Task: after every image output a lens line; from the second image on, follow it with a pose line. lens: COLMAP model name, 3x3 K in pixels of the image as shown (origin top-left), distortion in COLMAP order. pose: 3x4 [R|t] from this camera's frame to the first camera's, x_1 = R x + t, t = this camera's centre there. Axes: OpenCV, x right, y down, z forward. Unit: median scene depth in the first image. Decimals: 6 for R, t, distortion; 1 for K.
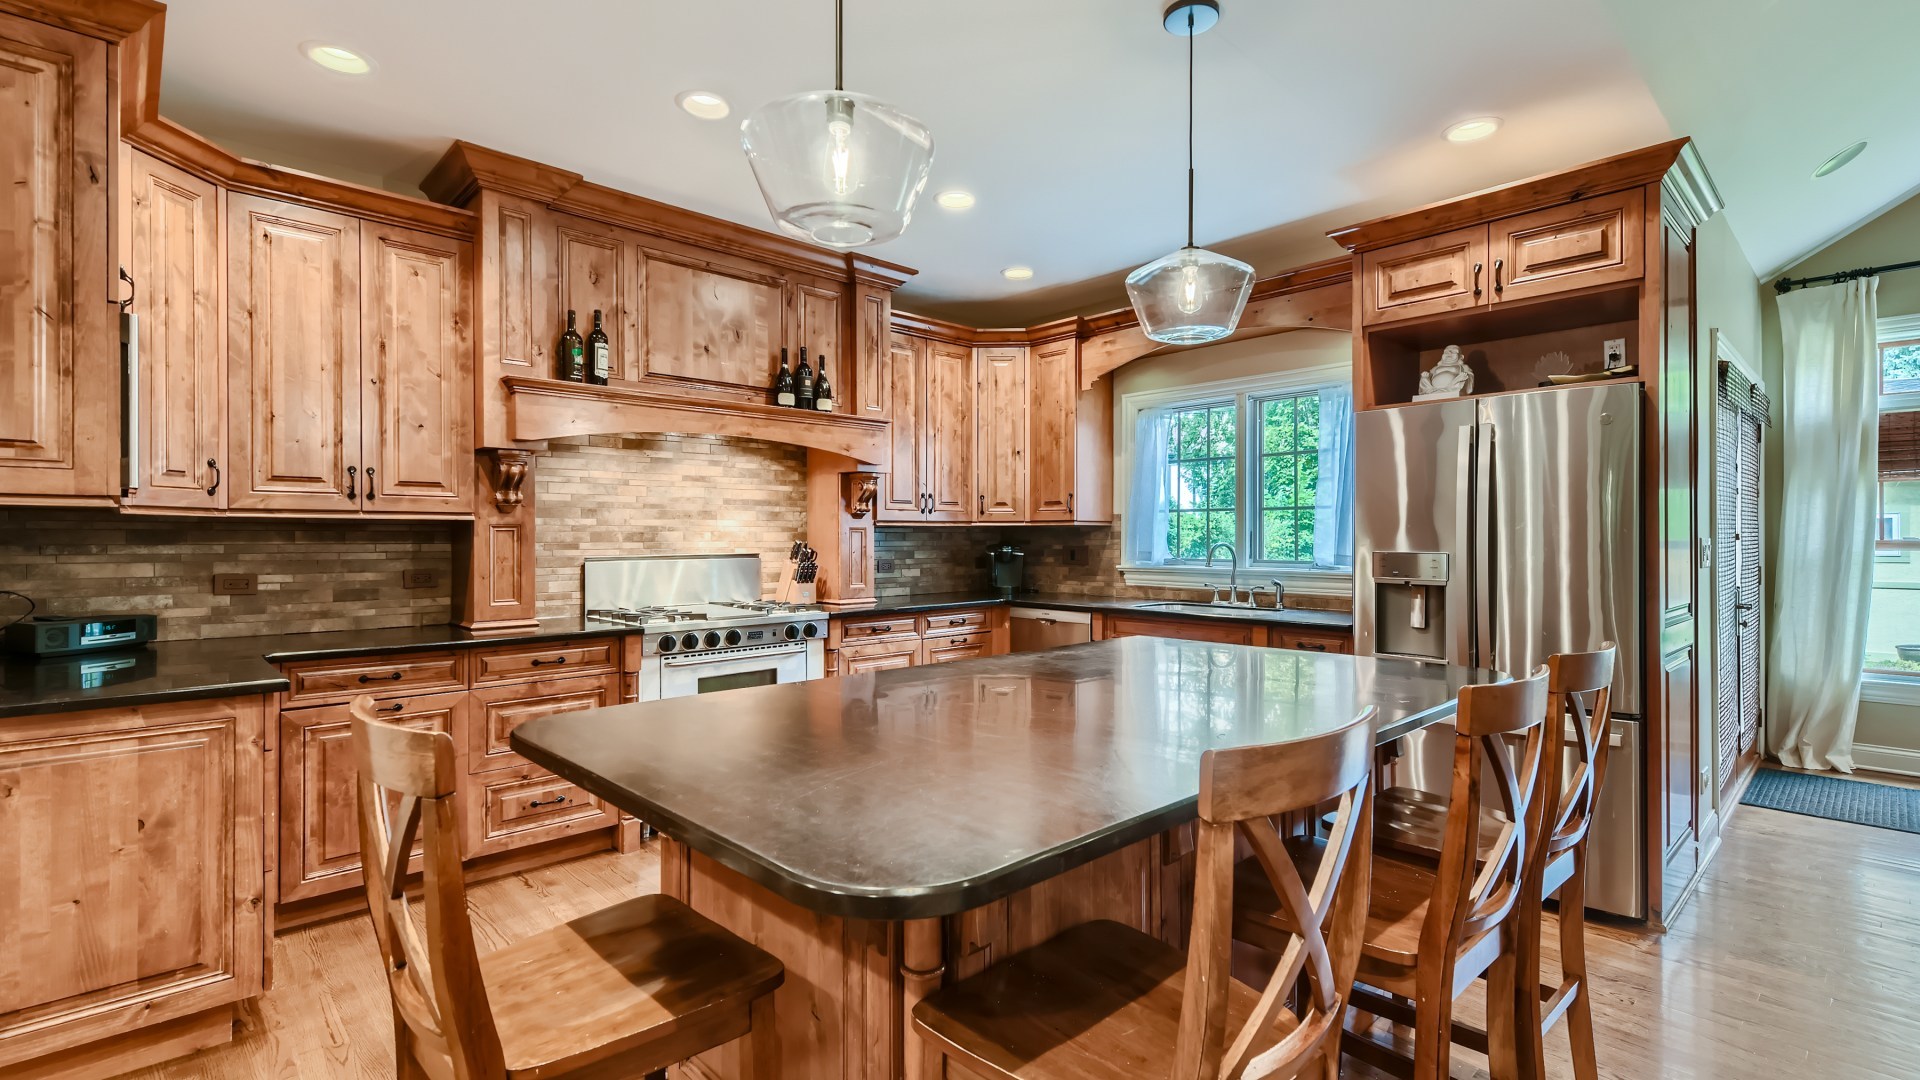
lens RADIAL K [[869.8, 0, 970.5], [0, 869.8, 532.5], [0, 0, 1]] dist [0.019252, -0.005110]
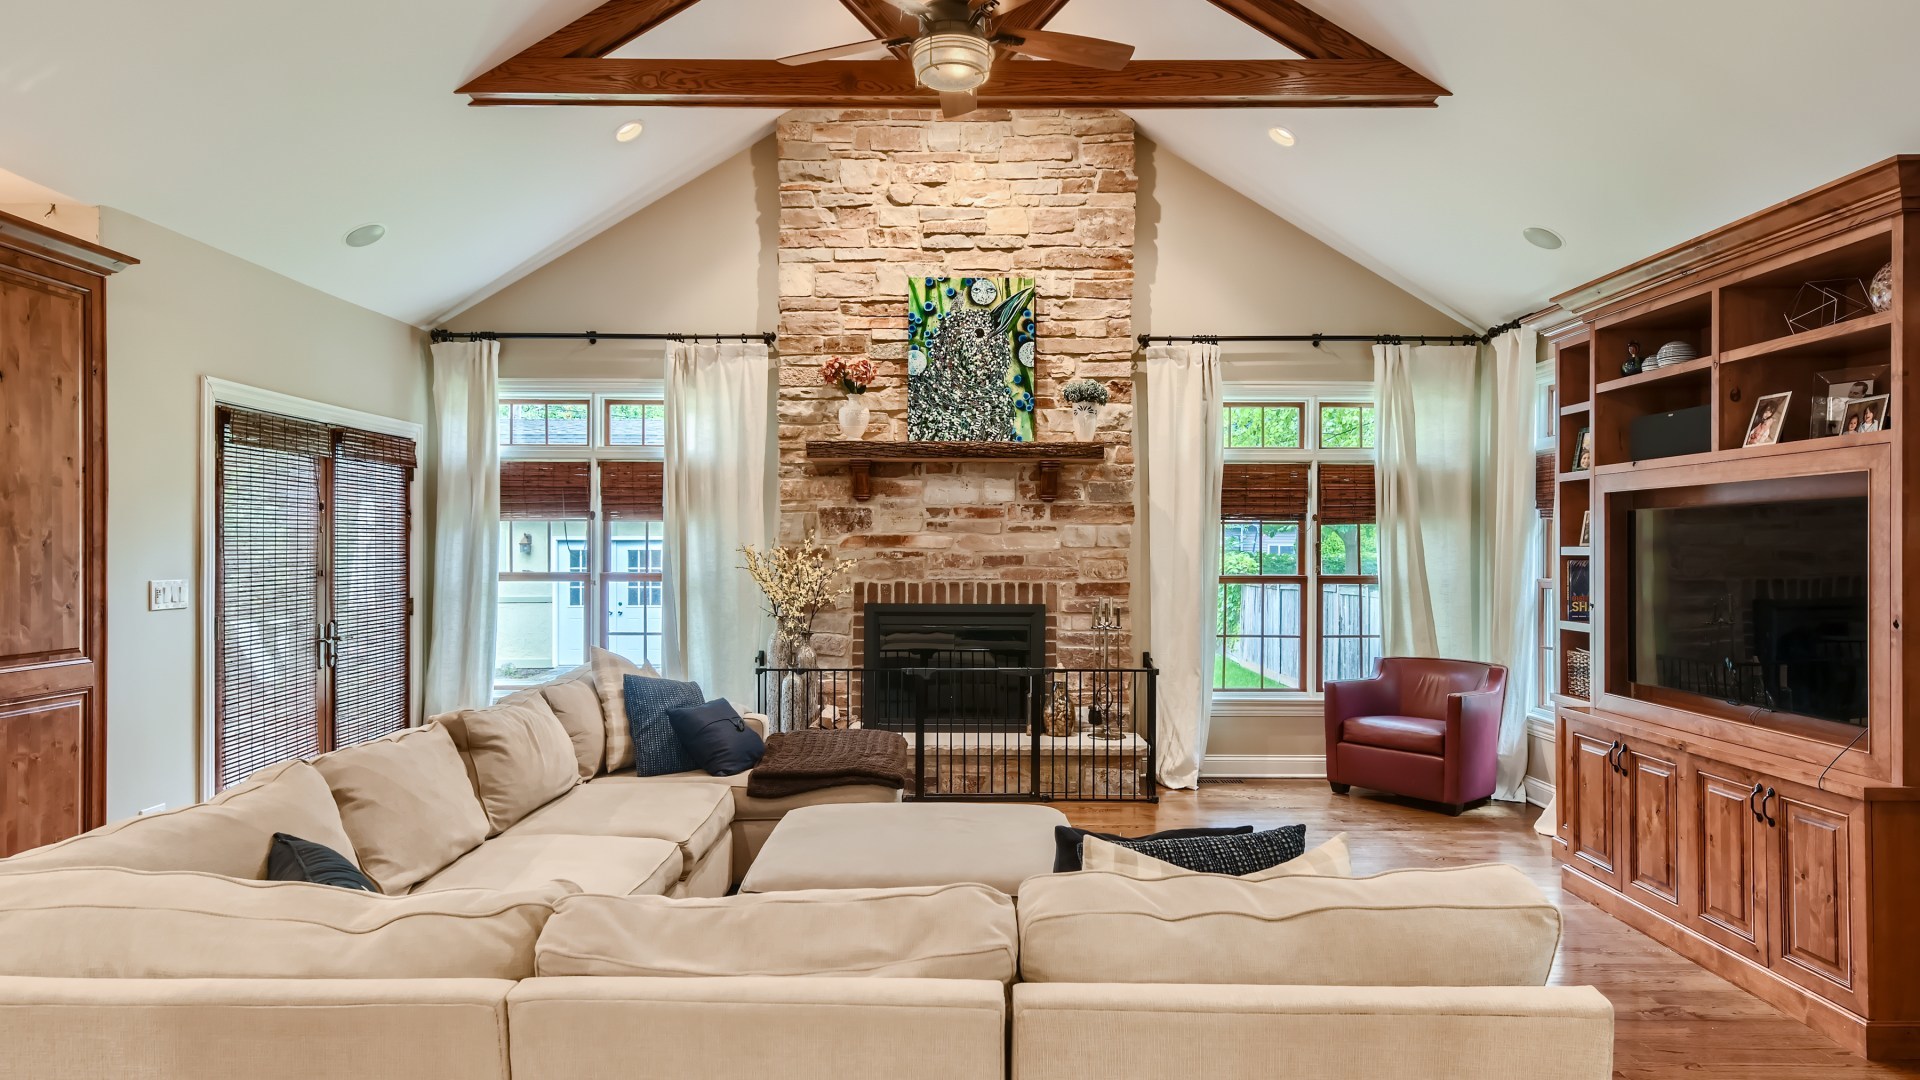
lens RADIAL K [[1110.7, 0, 967.6], [0, 1110.7, 548.0], [0, 0, 1]] dist [0.010764, 0.002194]
pose [[0.687628, 0.004481, 0.726049, 0.445750], [-0.007991, 0.999967, 0.001397, -0.033602], [-0.726019, -0.006762, 0.687641, -0.474227]]
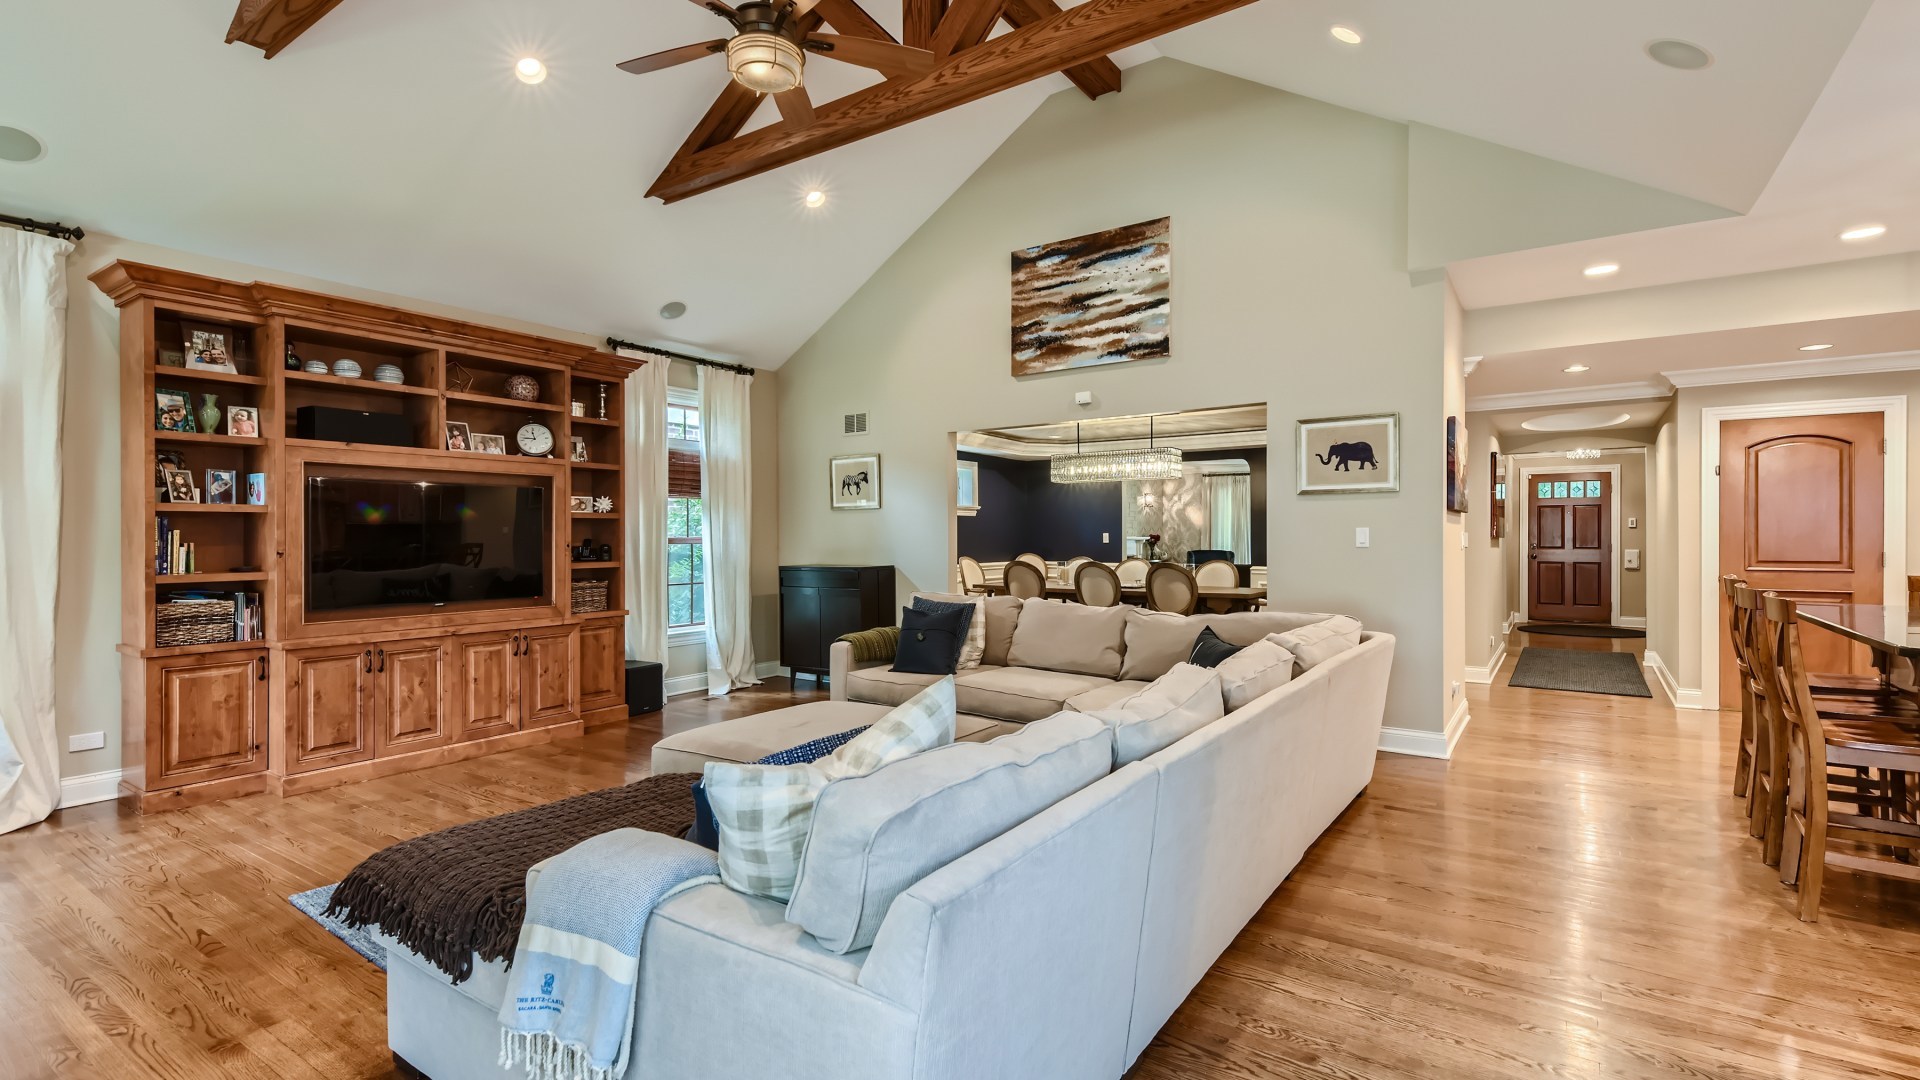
lens RADIAL K [[869.8, 0, 958.4], [0, 869.8, 537.6], [0, 0, 1]] dist [0.019252, -0.005110]
pose [[-0.980800, 0.005543, -0.194938, 1.084095], [0.006128, 0.999978, -0.002395, 0.007394], [0.194920, -0.003543, -0.980813, 0.975900]]
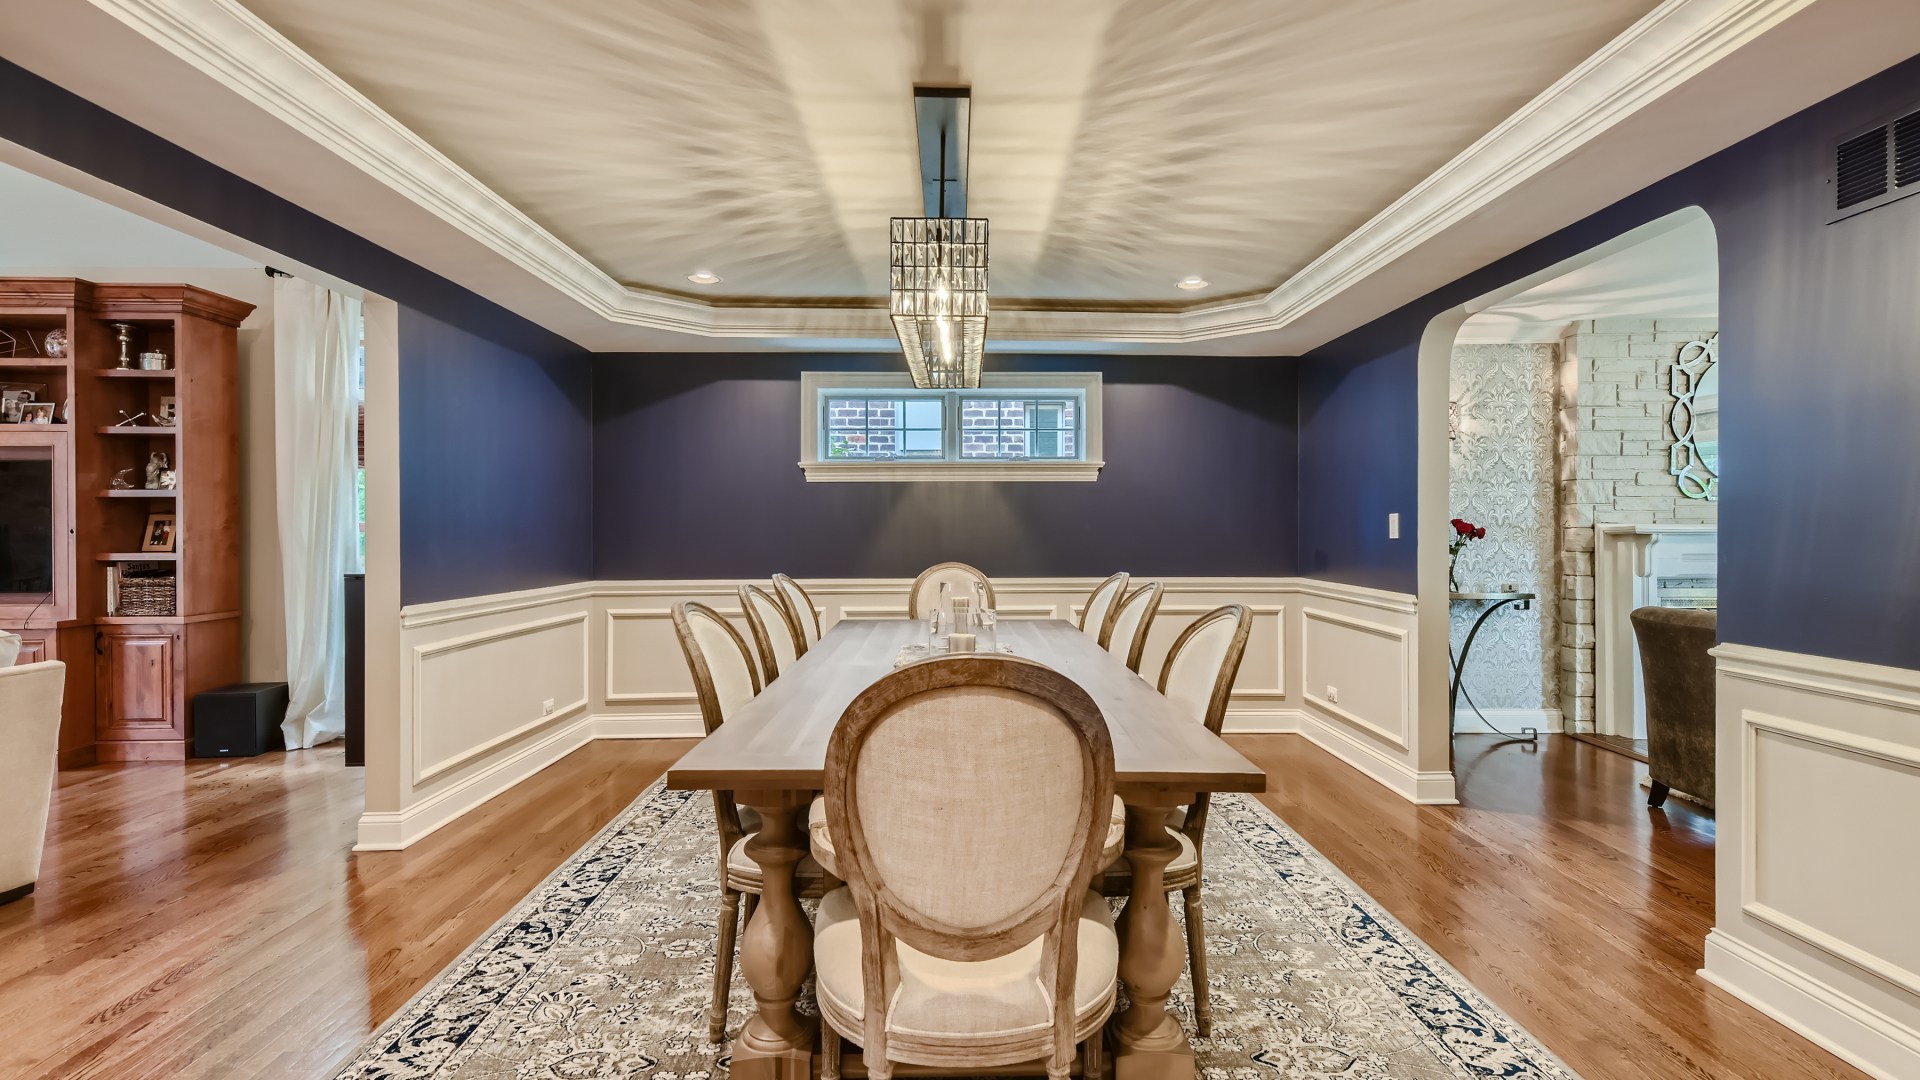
lens RADIAL K [[869.8, 0, 969.4], [0, 869.8, 533.2], [0, 0, 1]] dist [0.019252, -0.005110]
pose [[-0.736392, 0.003095, 0.676548, -0.105618], [0.000633, 0.999992, -0.003886, 0.019244], [-0.676555, -0.002434, -0.736388, -0.360377]]
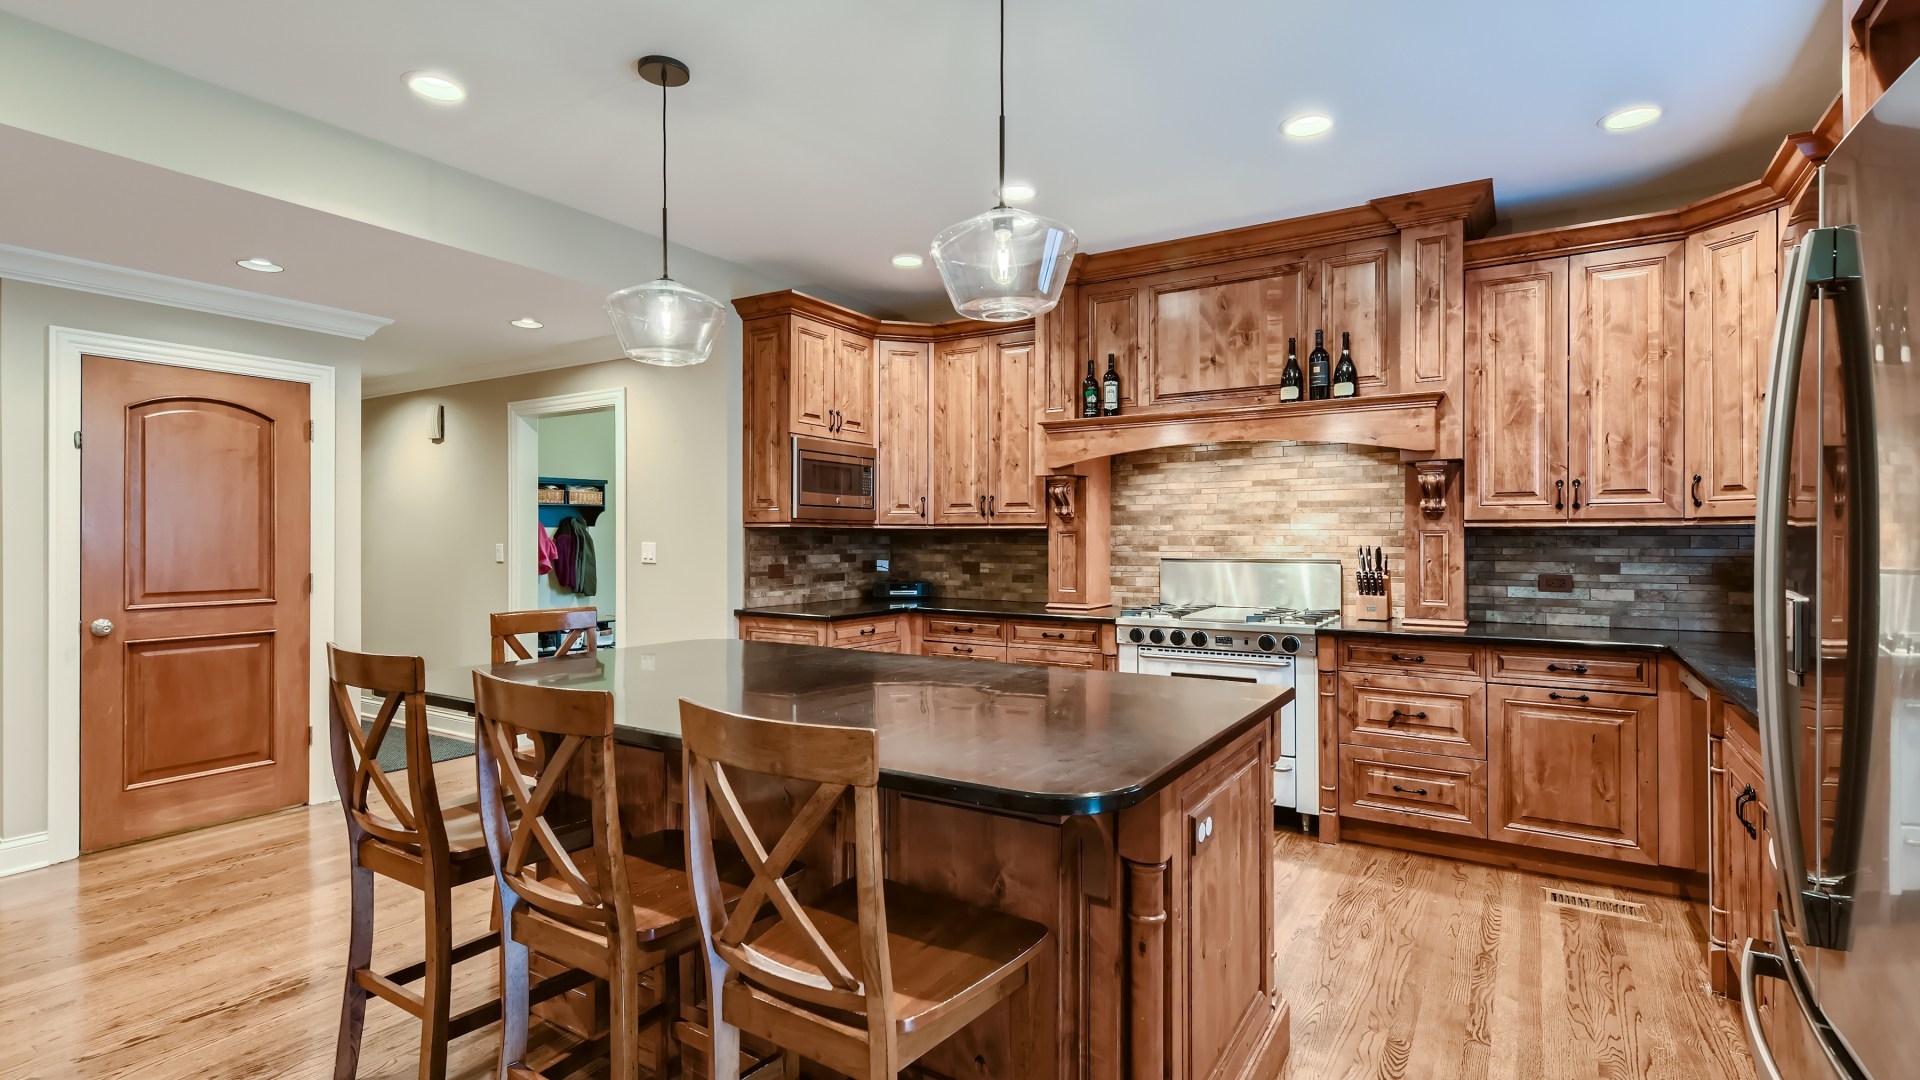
lens RADIAL K [[907.3, 0, 958.0], [0, 907.3, 538.7], [0, 0, 1]] dist [0.010735, -0.000815]
pose [[0.243738, 0.005116, -0.969828, 0.632604], [0.005401, 0.999963, 0.006633, -0.006728], [0.969826, -0.006855, 0.243702, 0.413457]]
